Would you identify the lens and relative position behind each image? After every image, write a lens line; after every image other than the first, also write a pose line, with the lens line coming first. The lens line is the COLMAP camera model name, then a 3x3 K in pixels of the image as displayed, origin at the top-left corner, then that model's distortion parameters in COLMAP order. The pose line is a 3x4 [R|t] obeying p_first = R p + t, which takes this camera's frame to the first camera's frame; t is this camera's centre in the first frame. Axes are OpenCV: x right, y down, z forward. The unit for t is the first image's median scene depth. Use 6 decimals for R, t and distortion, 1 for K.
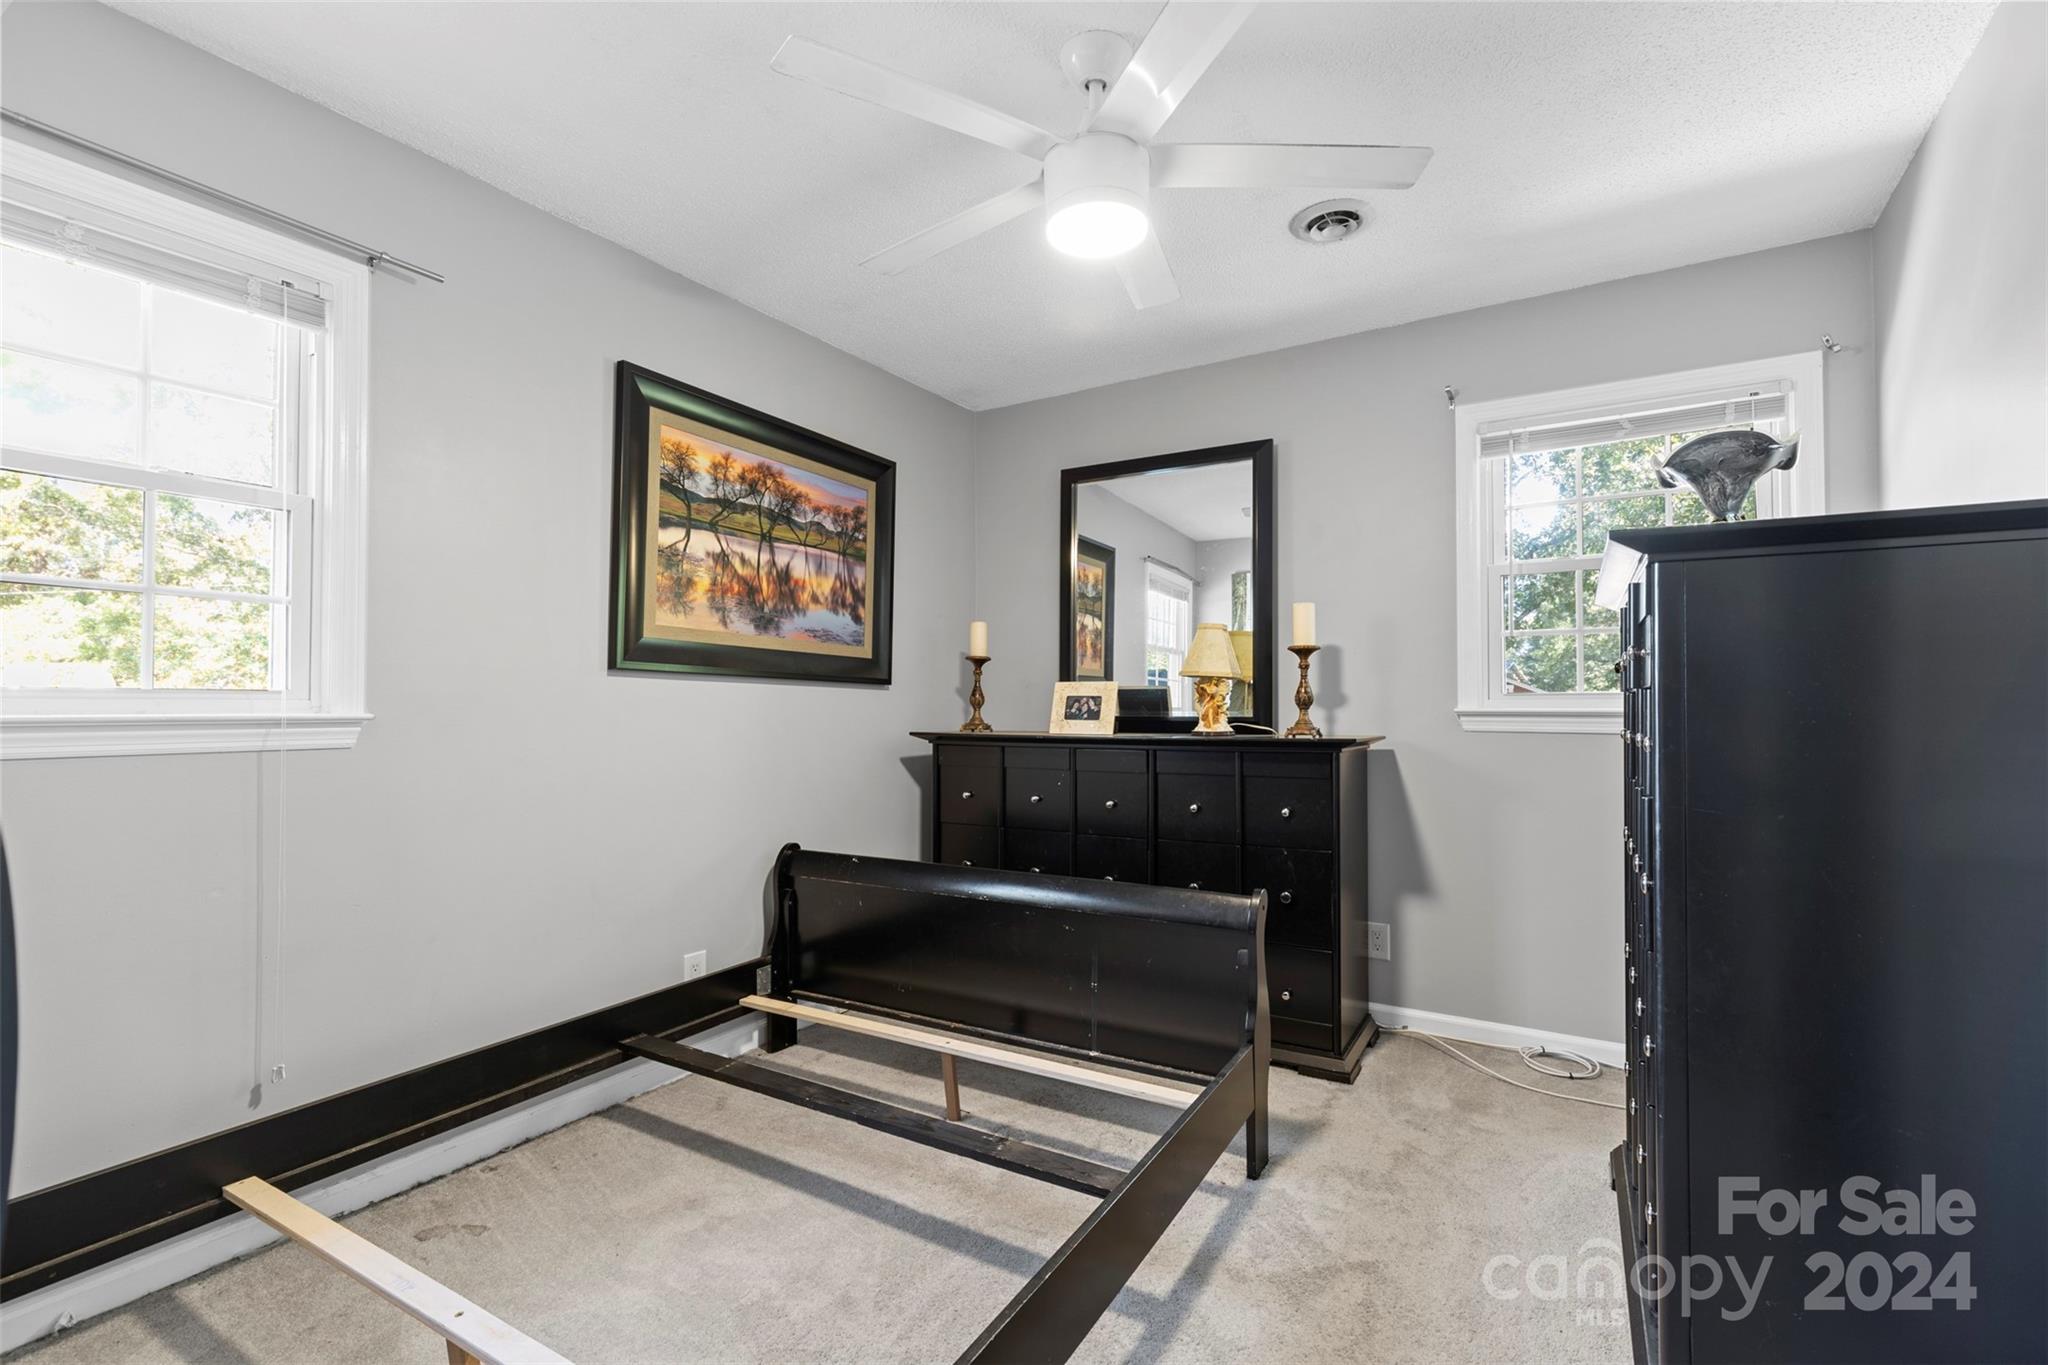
lens RADIAL K [[936.0, 0, 1018.8], [0, 936.0, 696.2], [0, 0, 1]] dist [0.005442, -0.000013]
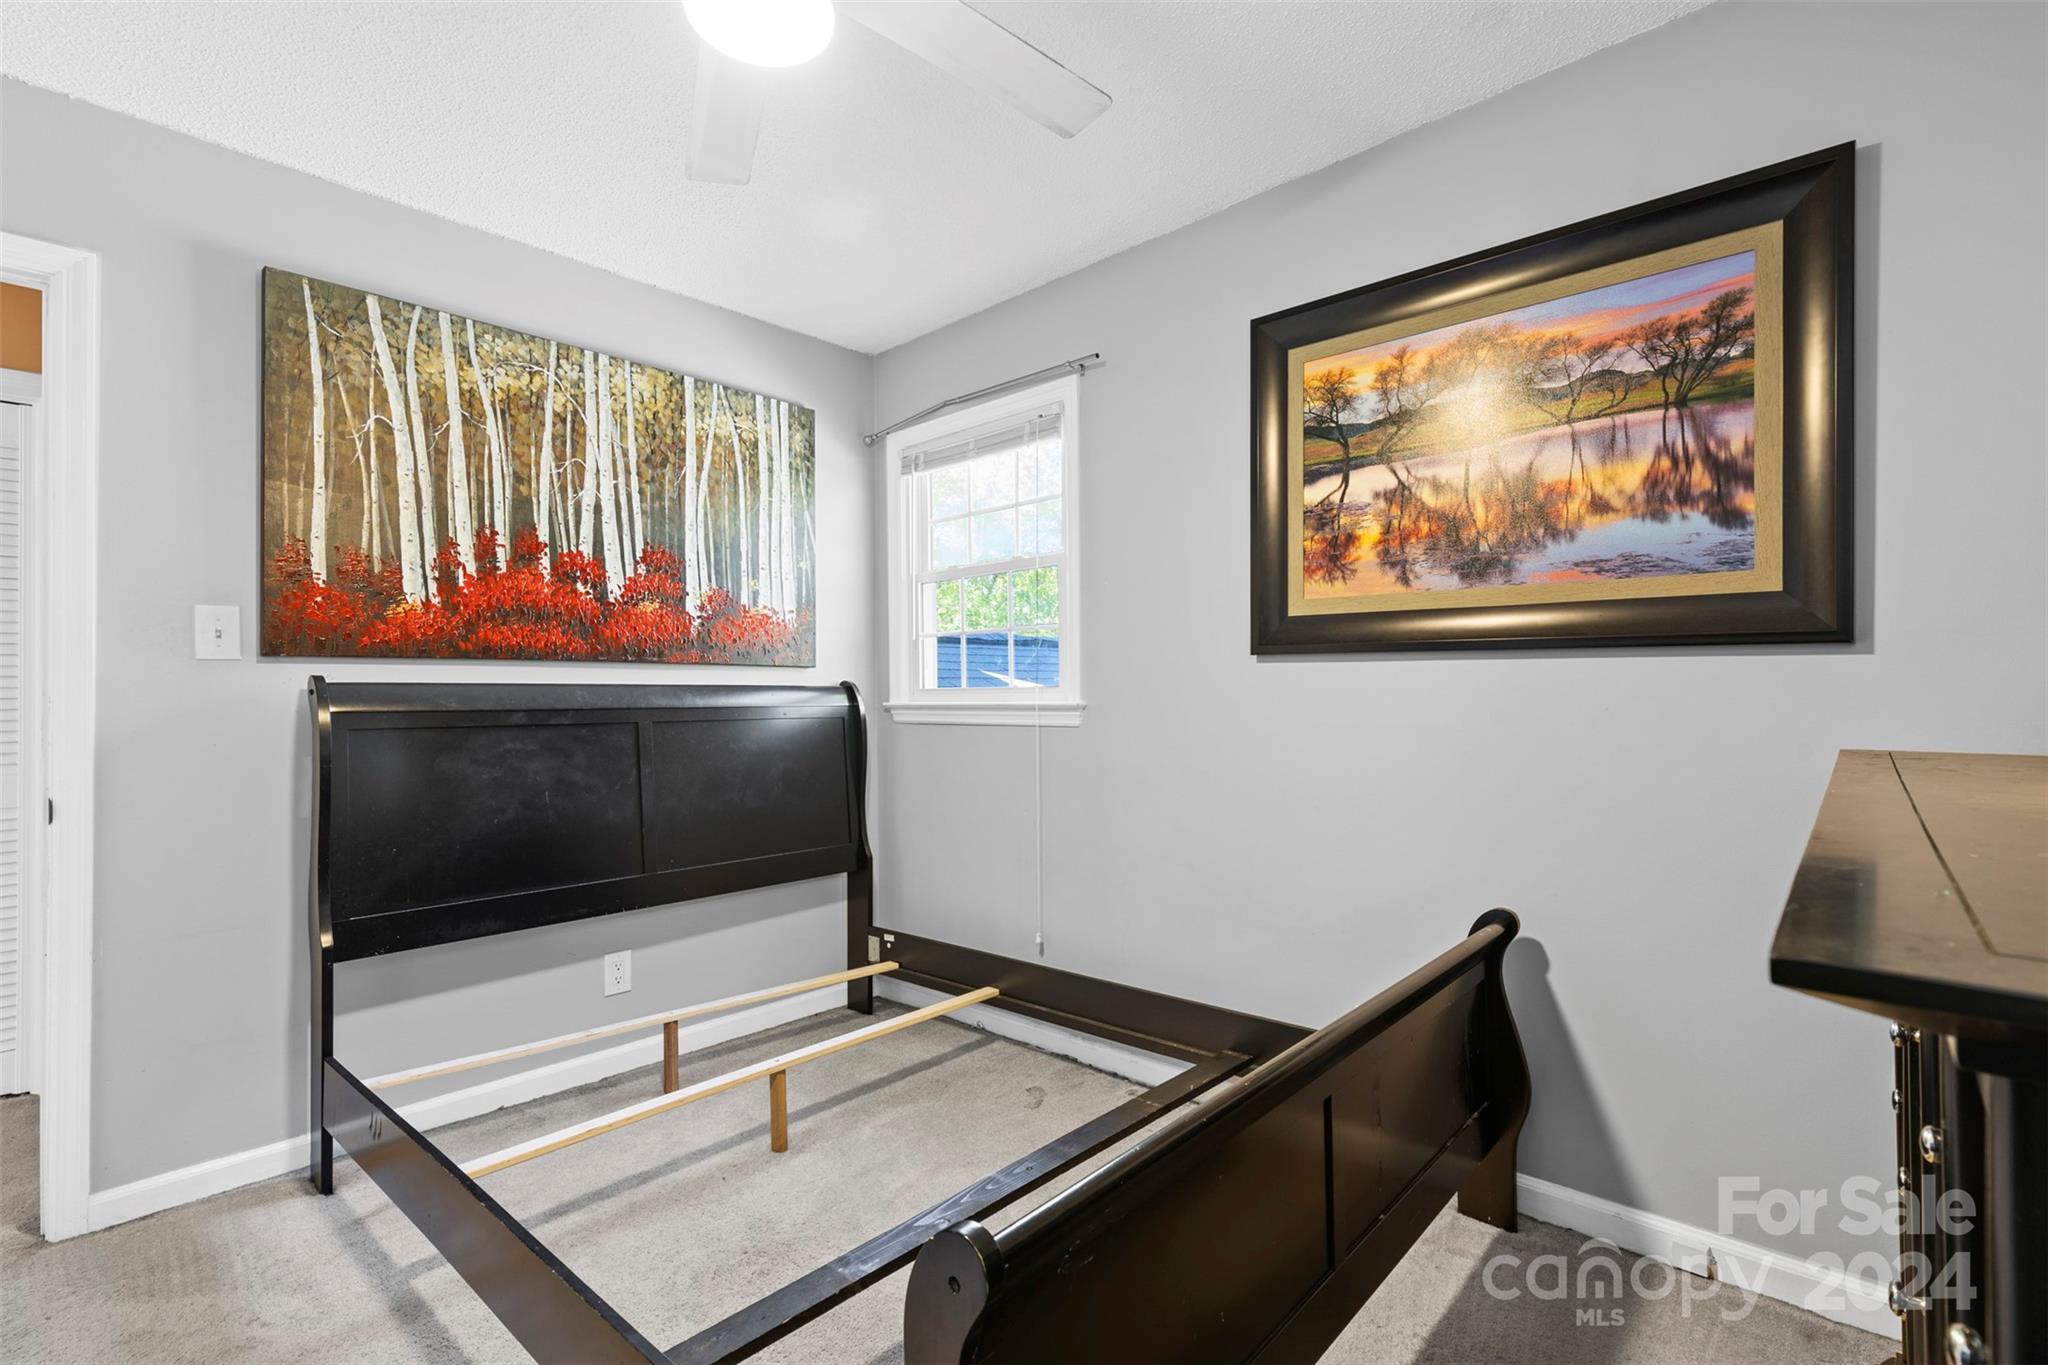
lens RADIAL K [[936.0, 0, 1017.7], [0, 936.0, 685.8], [0, 0, 1]] dist [0.005442, -0.000013]
pose [[-0.201490, -0.006424, -0.979470, 0.469803], [0.022740, 0.999678, -0.011235, 0.005928], [0.979227, -0.024537, -0.201279, 0.851579]]
